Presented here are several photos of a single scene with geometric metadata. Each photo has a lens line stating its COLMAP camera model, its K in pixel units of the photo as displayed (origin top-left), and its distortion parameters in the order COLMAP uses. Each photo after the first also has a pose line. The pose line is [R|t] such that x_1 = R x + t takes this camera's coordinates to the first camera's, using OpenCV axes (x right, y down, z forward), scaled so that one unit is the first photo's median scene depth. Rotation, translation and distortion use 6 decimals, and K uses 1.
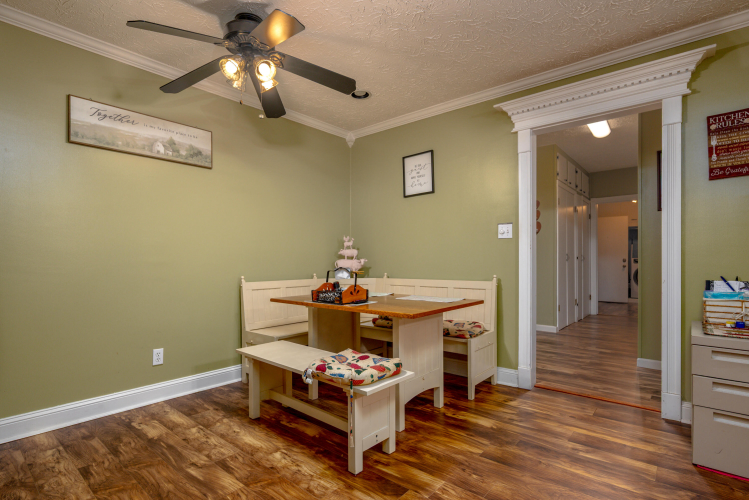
lens RADIAL K [[373.8, 0, 373.4], [0, 373.8, 262.4], [0, 0, 1]] dist [0.000118, -0.000037]
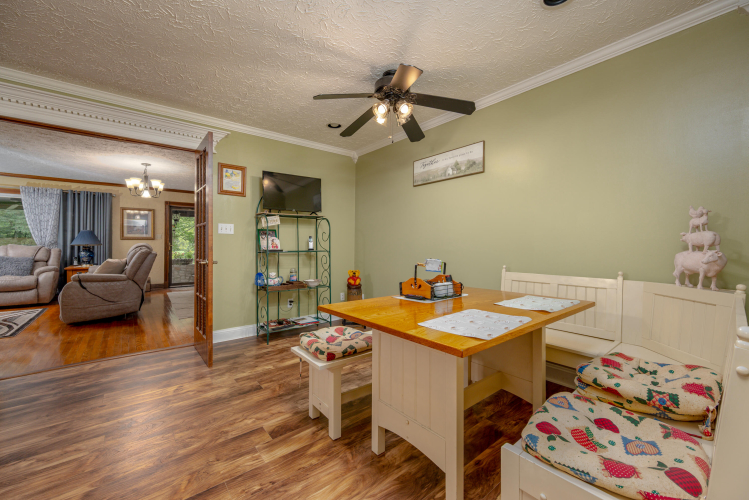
lens RADIAL K [[300.6, 0, 374.5], [0, 300.6, 250.0], [0, 0, 1]] dist [-0.001369, -0.000204]
pose [[-0.171649, 0.006155, -0.985139, 0.656649], [-0.011661, 0.999898, 0.008279, -0.011673], [0.985089, 0.012909, -0.171560, 0.979911]]
